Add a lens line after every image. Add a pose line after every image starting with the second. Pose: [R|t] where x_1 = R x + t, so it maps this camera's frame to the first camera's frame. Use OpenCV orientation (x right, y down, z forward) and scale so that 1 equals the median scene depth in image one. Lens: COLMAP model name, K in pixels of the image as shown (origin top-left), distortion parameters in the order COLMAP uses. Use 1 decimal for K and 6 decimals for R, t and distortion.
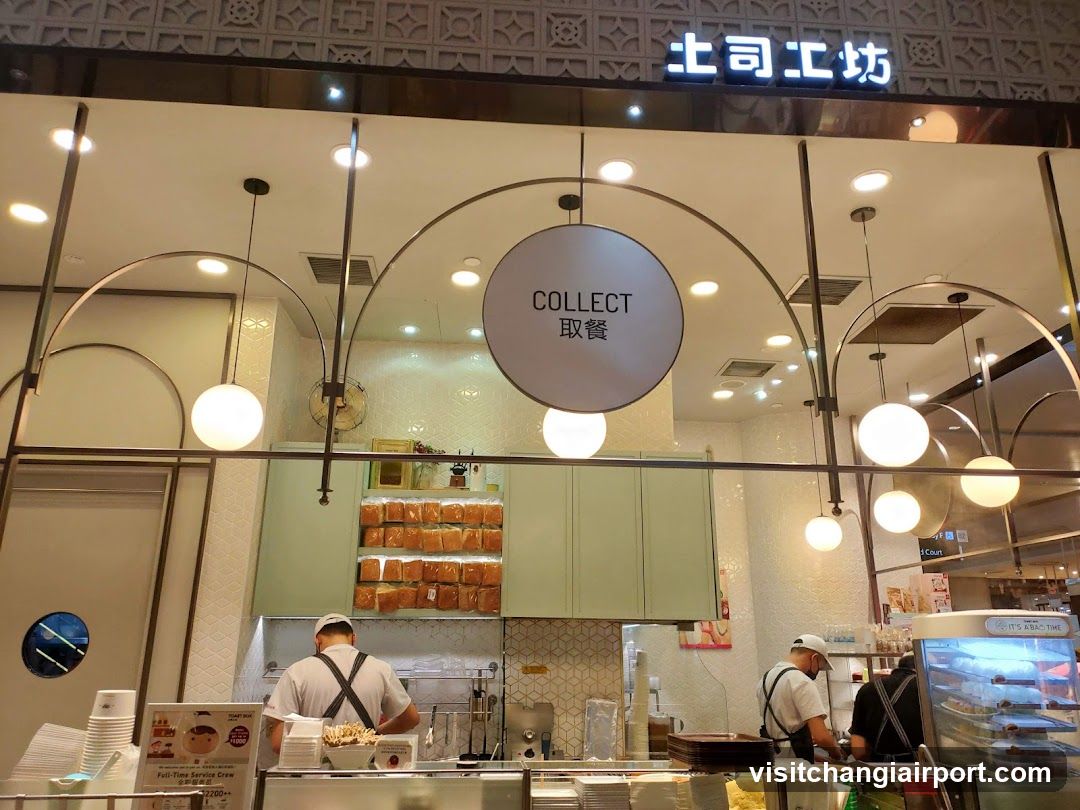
lens RADIAL K [[782.8, 0, 540.0], [0, 782.8, 405.0], [0, 0, 1]] dist [0.120802, -0.153102]
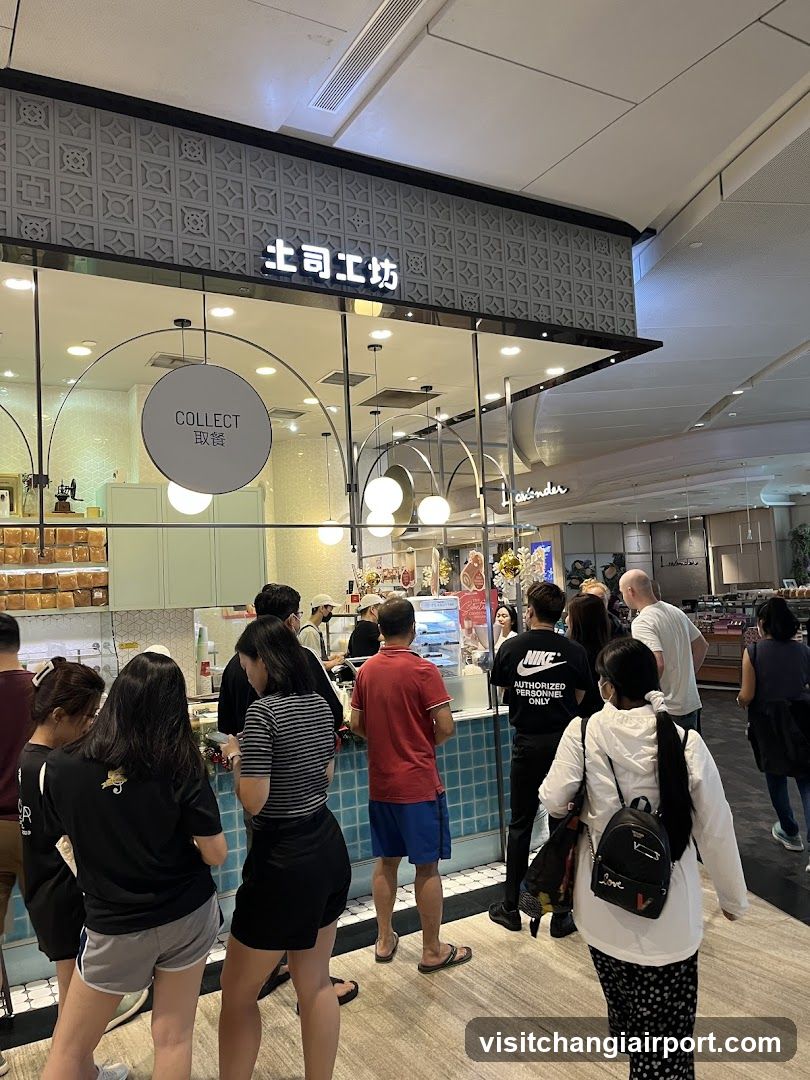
lens RADIAL K [[798.4, 0, 405.0], [0, 798.4, 540.0], [0, 0, 1]] dist [0.007481, -0.053173]
pose [[0.897699, -0.025482, 0.439873, -0.269798], [-0.072855, 0.976000, 0.205224, -0.231147], [-0.434545, -0.216277, 0.874297, -0.529167]]
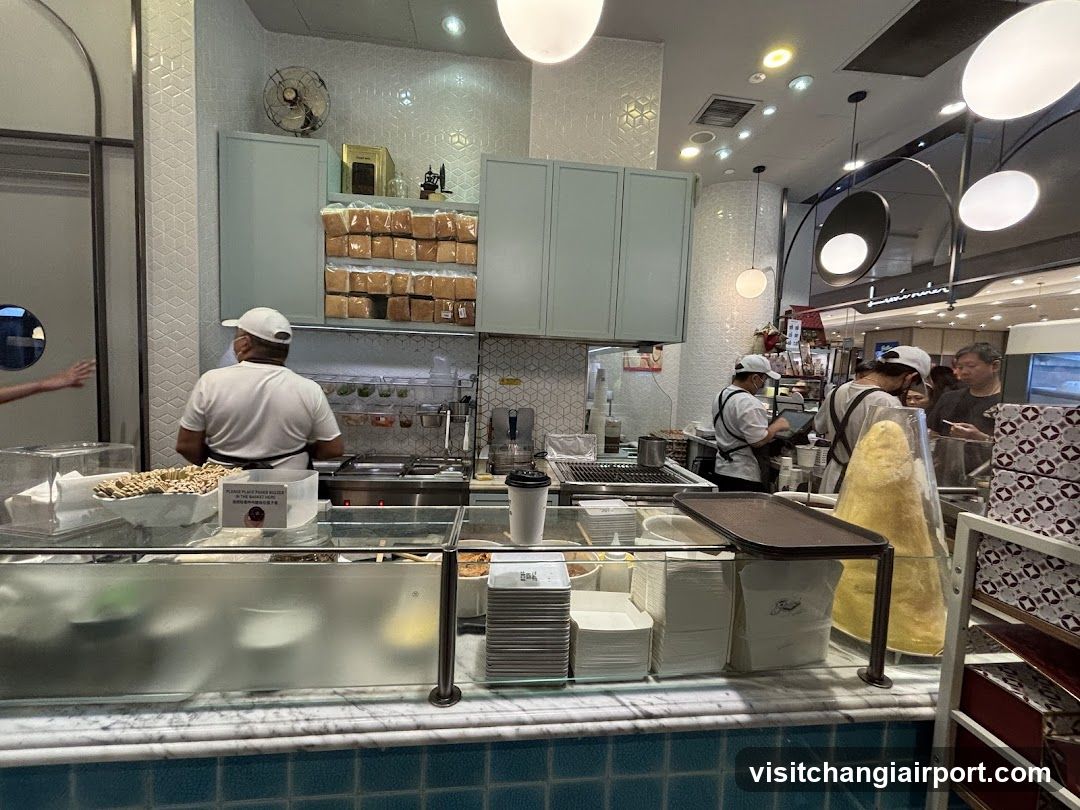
lens RADIAL K [[422.8, 0, 540.0], [0, 422.8, 405.0], [0, 0, 1]] dist [-0.000970, -0.000053]
pose [[0.999086, 0.029454, 0.030981, 0.026810], [-0.038791, 0.929189, 0.367563, 0.208125], [-0.017961, -0.368429, 0.929482, 0.625564]]
